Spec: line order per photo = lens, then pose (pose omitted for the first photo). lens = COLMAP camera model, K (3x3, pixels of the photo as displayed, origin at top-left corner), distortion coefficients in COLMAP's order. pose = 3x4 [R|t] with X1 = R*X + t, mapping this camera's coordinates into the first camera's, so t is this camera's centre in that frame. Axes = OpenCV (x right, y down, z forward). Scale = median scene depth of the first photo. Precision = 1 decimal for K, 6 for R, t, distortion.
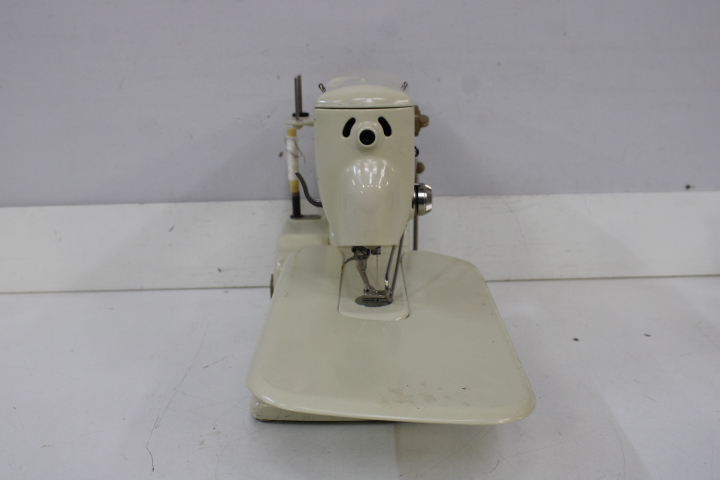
lens RADIAL K [[805.5, 0, 360.0], [0, 805.5, 240.0], [0, 0, 1]] dist [-0.083550, 0.018723]
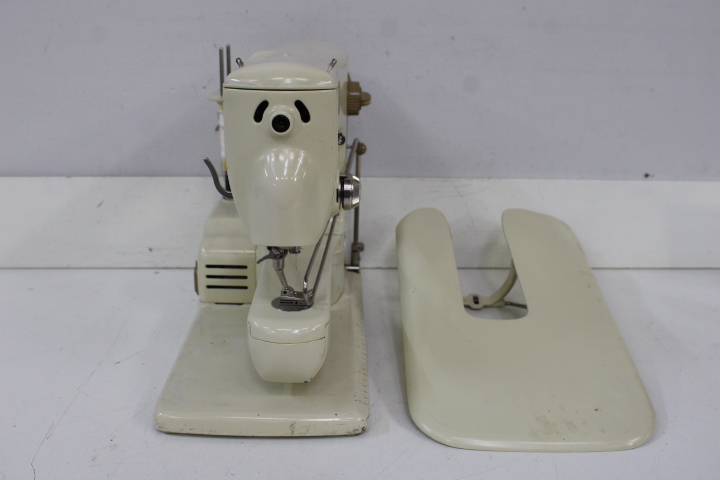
lens RADIAL K [[767.2, 0, 360.0], [0, 767.2, 240.0], [0, 0, 1]] dist [-0.143150, 0.229072]
pose [[0.999225, 0.027066, 0.028563, 0.050063], [-0.028667, 0.997949, 0.057229, -0.034794], [-0.026956, -0.058003, 0.997952, 0.111309]]
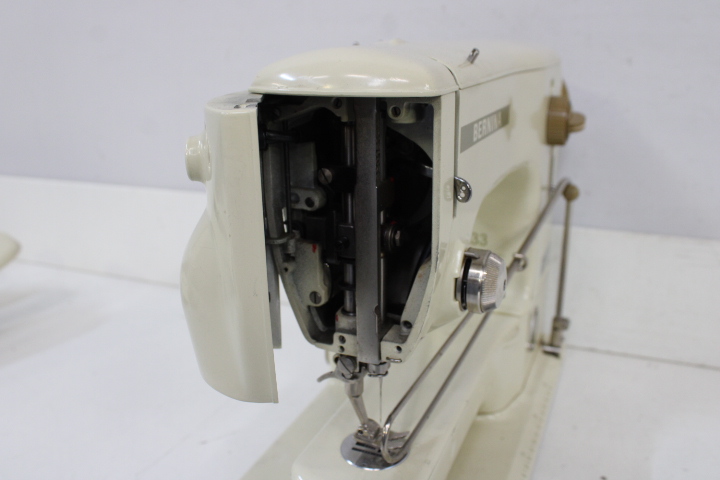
lens RADIAL K [[652.7, 0, 360.0], [0, 652.7, 240.0], [0, 0, 1]] dist [-0.148310, 0.111928]
pose [[0.916264, 0.125895, -0.380277, 0.119534], [-0.101847, 0.991348, 0.082800, -0.077222], [0.387411, -0.037137, 0.921159, 0.447938]]
